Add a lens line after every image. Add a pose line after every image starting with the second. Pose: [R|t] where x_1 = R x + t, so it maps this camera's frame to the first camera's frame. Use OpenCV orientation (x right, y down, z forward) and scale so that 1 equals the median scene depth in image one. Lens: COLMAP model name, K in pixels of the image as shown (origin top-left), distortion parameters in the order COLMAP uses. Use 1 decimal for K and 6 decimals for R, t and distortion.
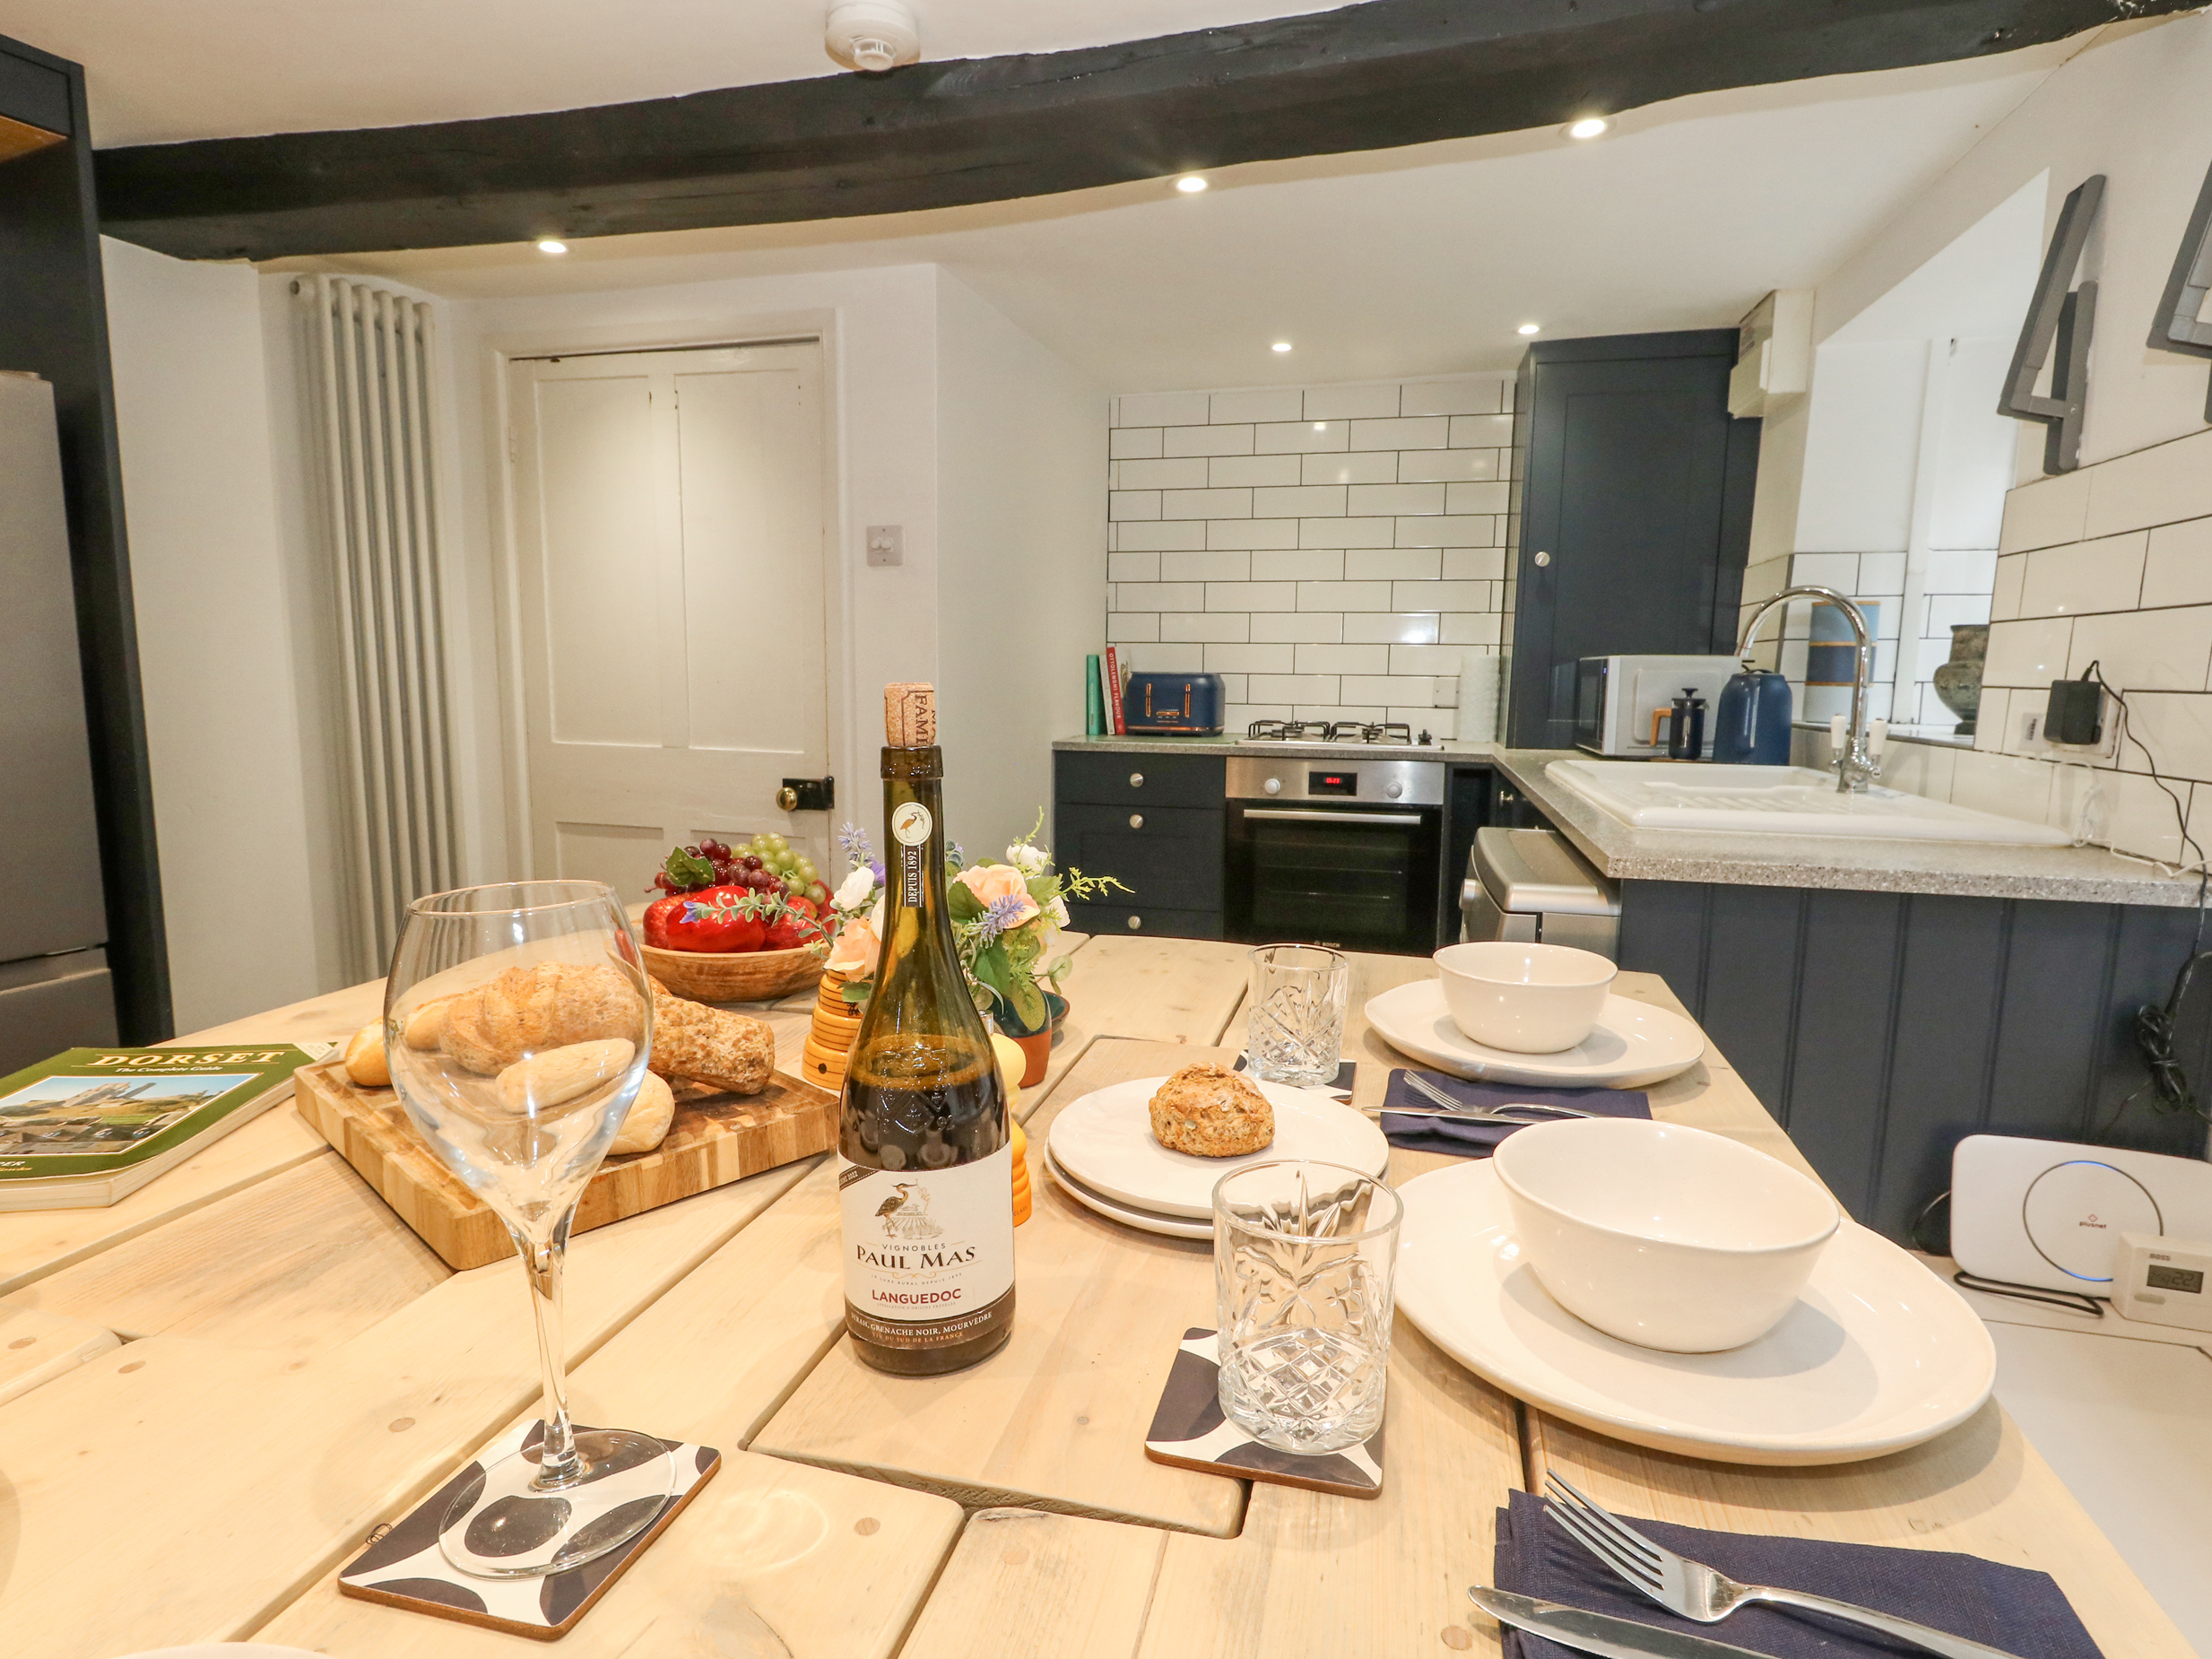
lens RADIAL K [[1149.1, 0, 1098.6], [0, 1149.1, 826.3], [0, 0, 1]] dist [0.005121, -0.001125]
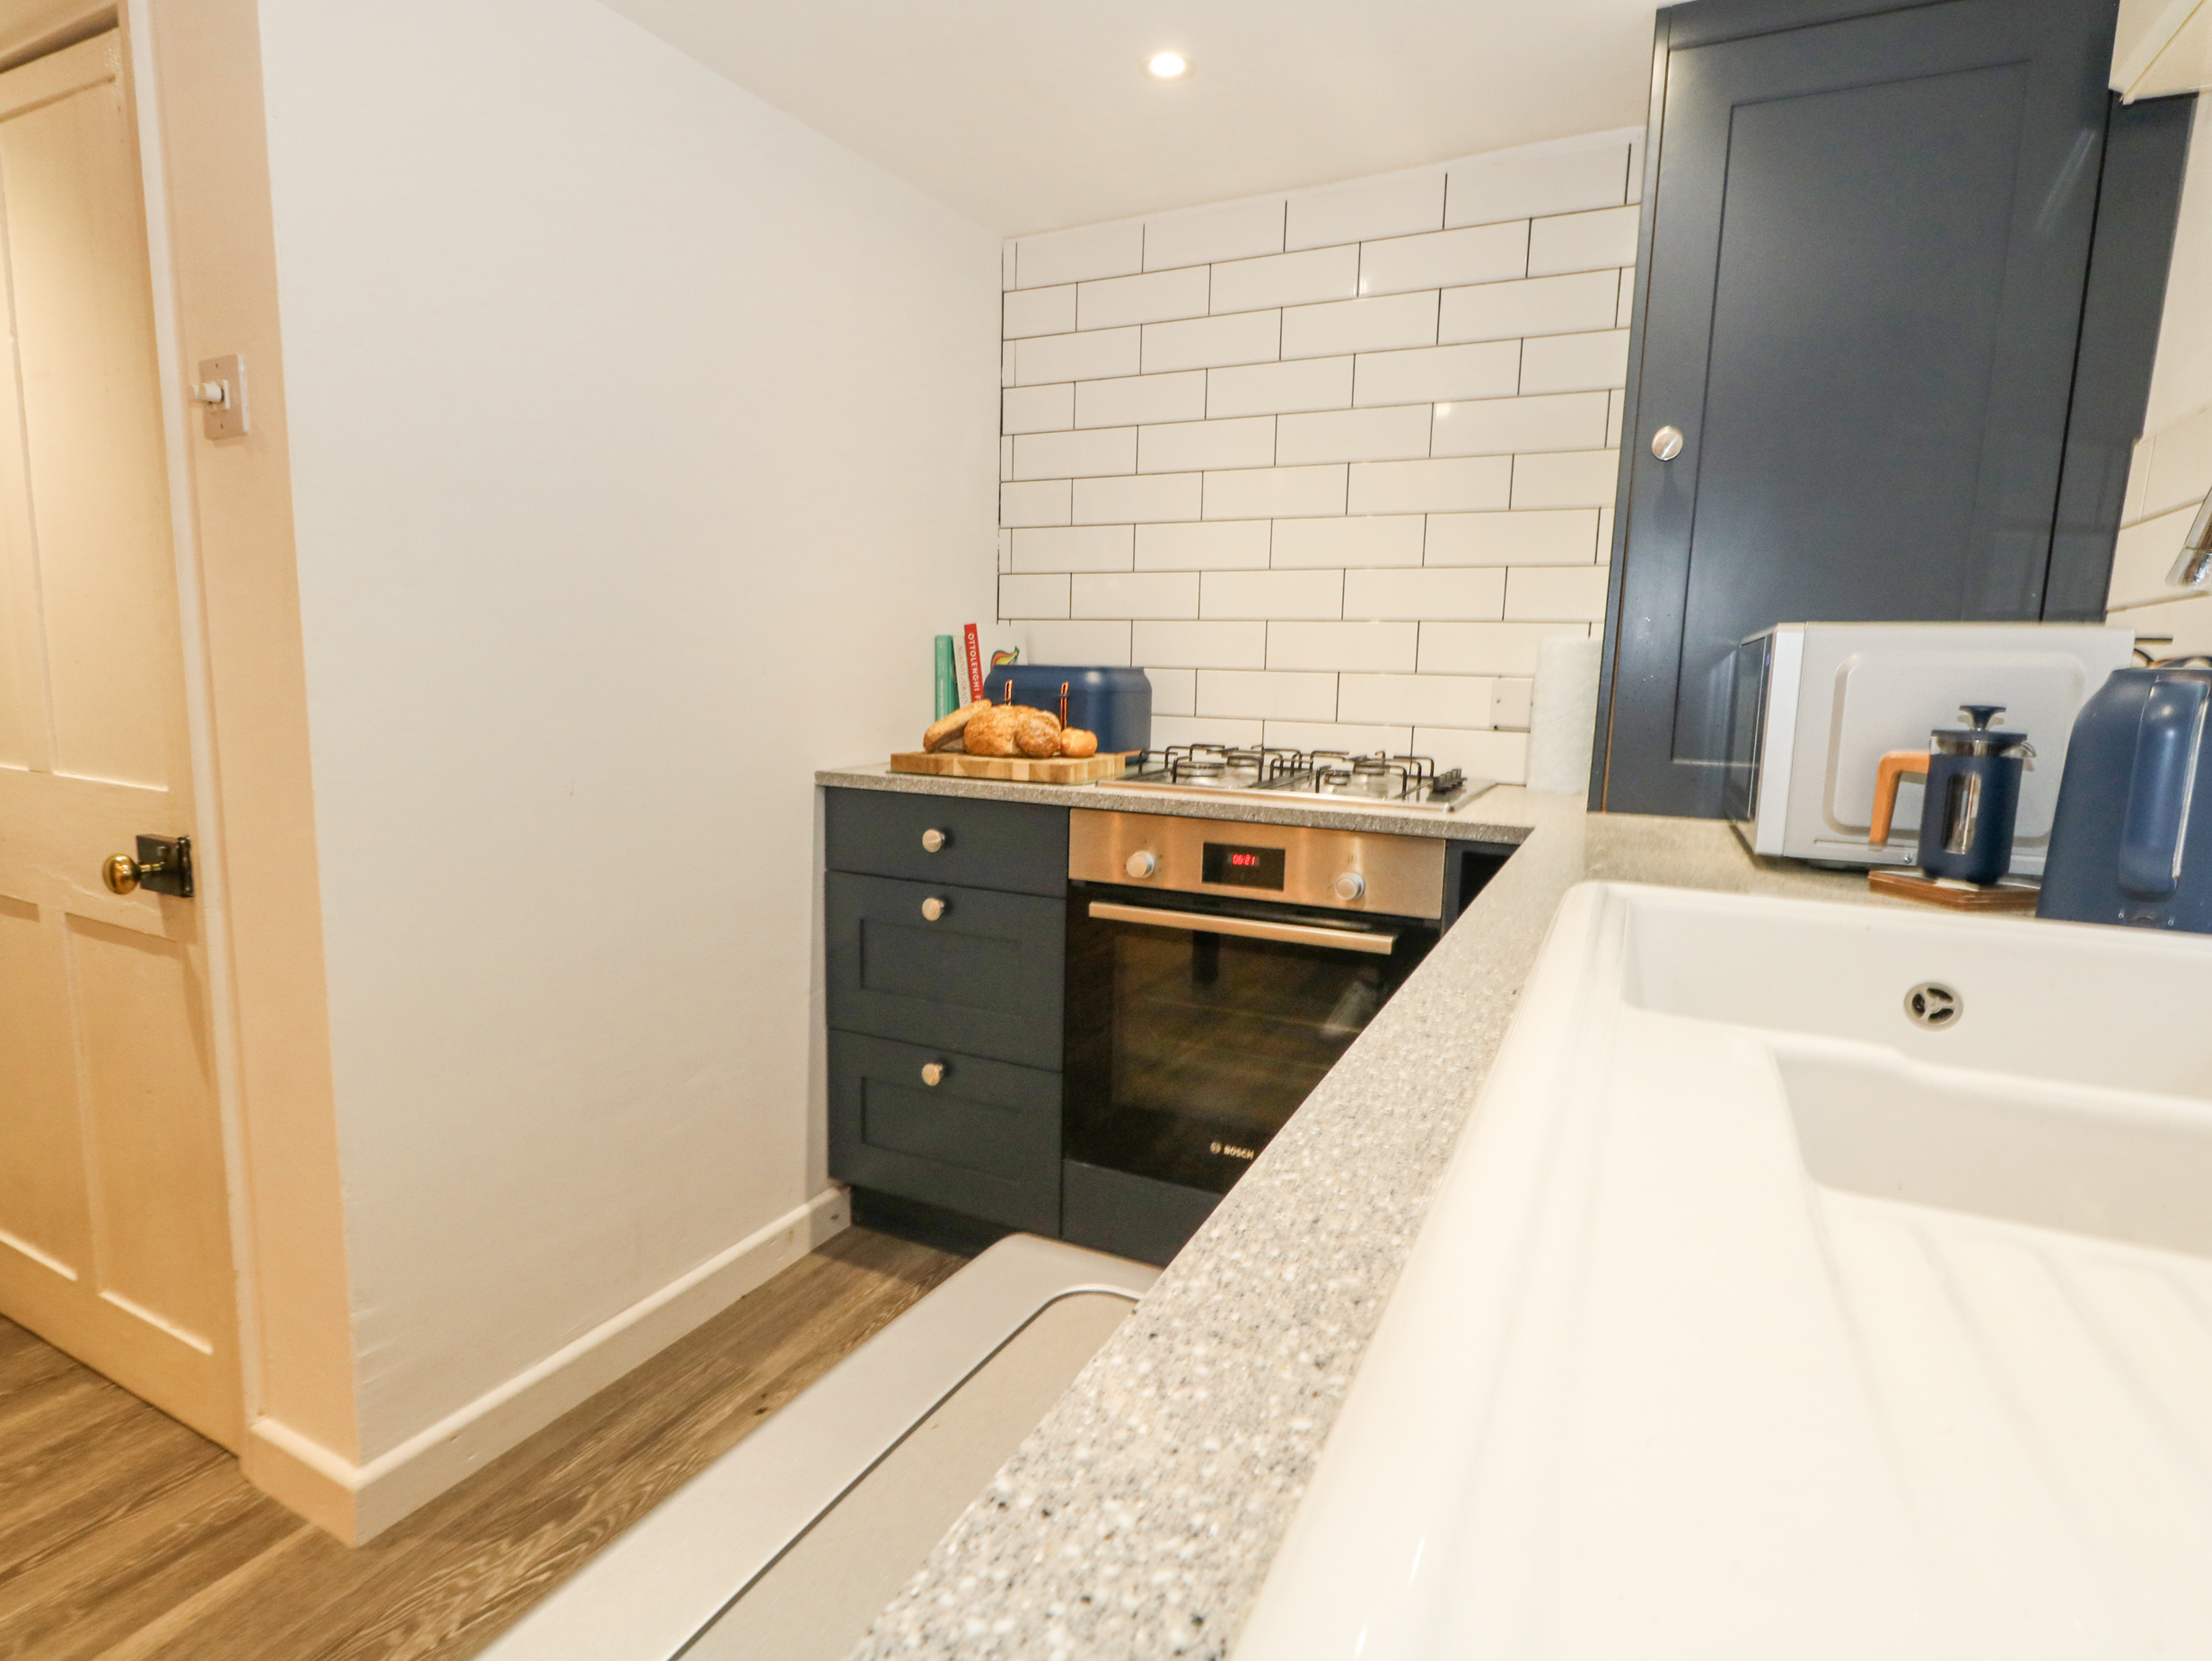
lens RADIAL K [[1149.1, 0, 1083.9], [0, 1149.1, 820.7], [0, 0, 1]] dist [0.005121, -0.001125]
pose [[0.979846, 0.039423, -0.195823, 0.236629], [-0.040880, 0.999158, -0.003403, -0.053906], [0.195524, 0.011340, 0.980633, 0.449100]]
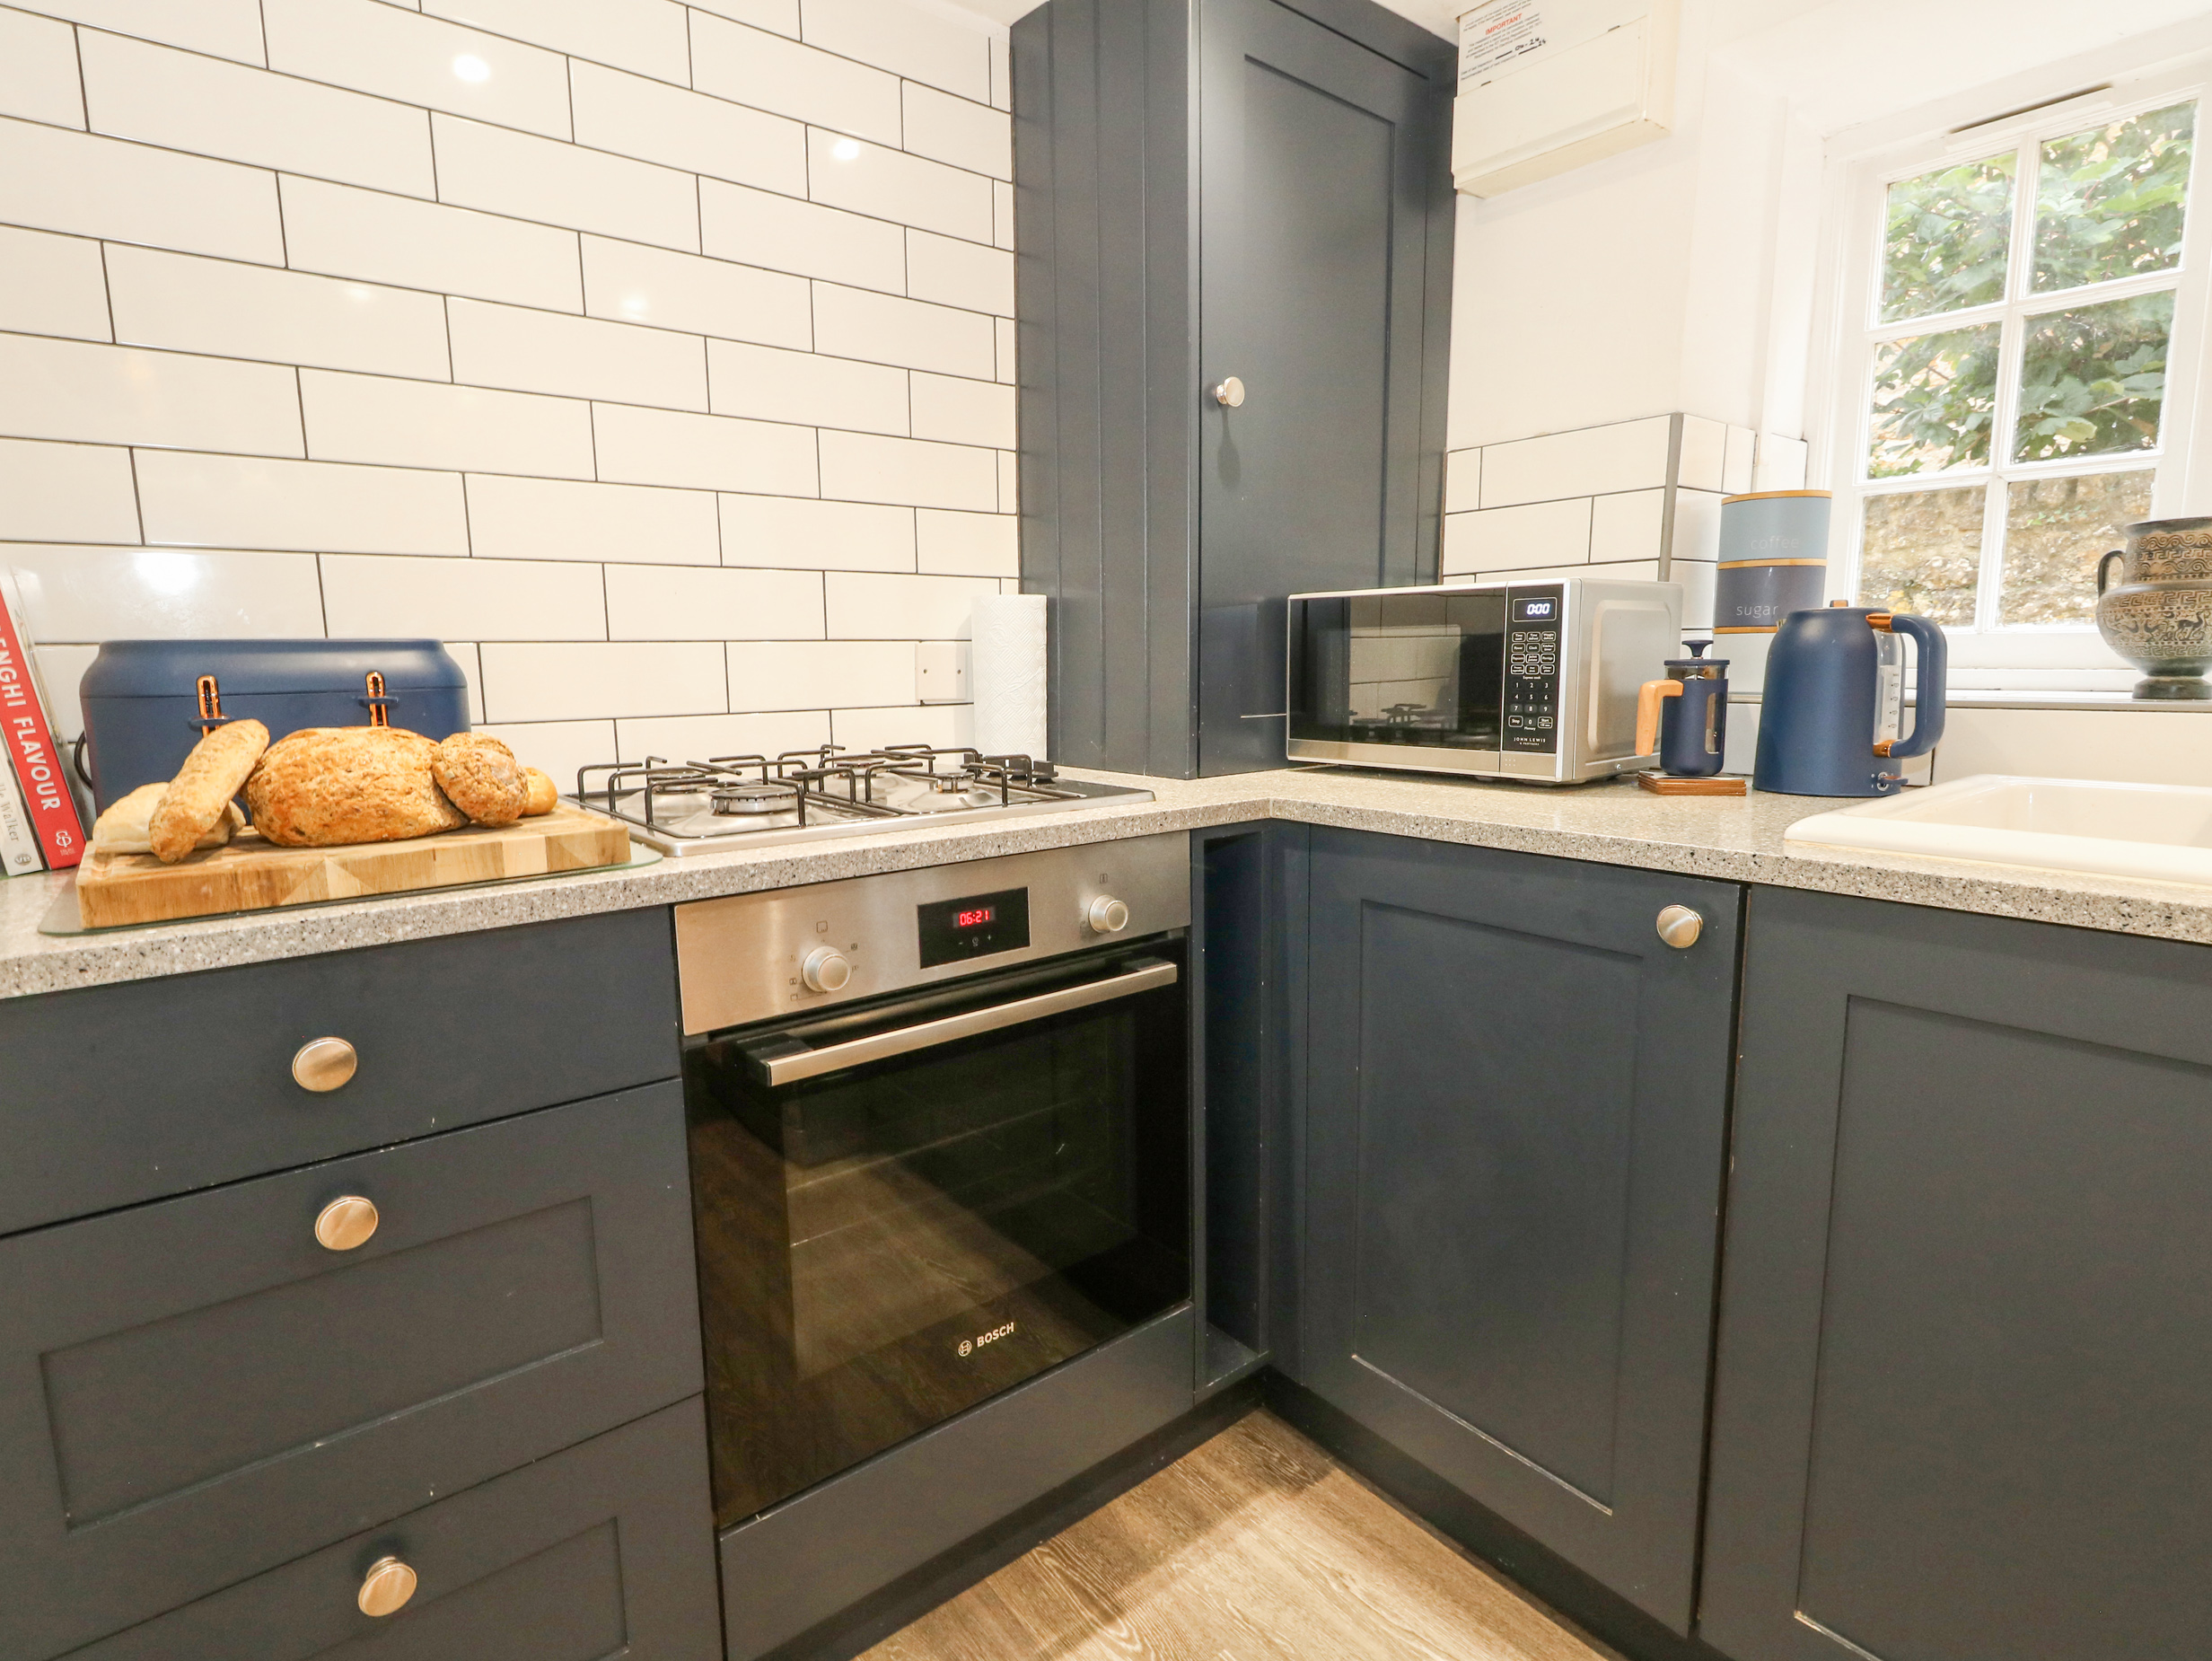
lens RADIAL K [[1149.1, 0, 1121.2], [0, 1149.1, 826.1], [0, 0, 1]] dist [0.005121, -0.001125]
pose [[0.593495, -0.138418, 0.792845, -0.055471], [0.129250, 0.988706, 0.075860, -0.090994], [-0.794391, 0.057453, 0.604683, 0.742145]]
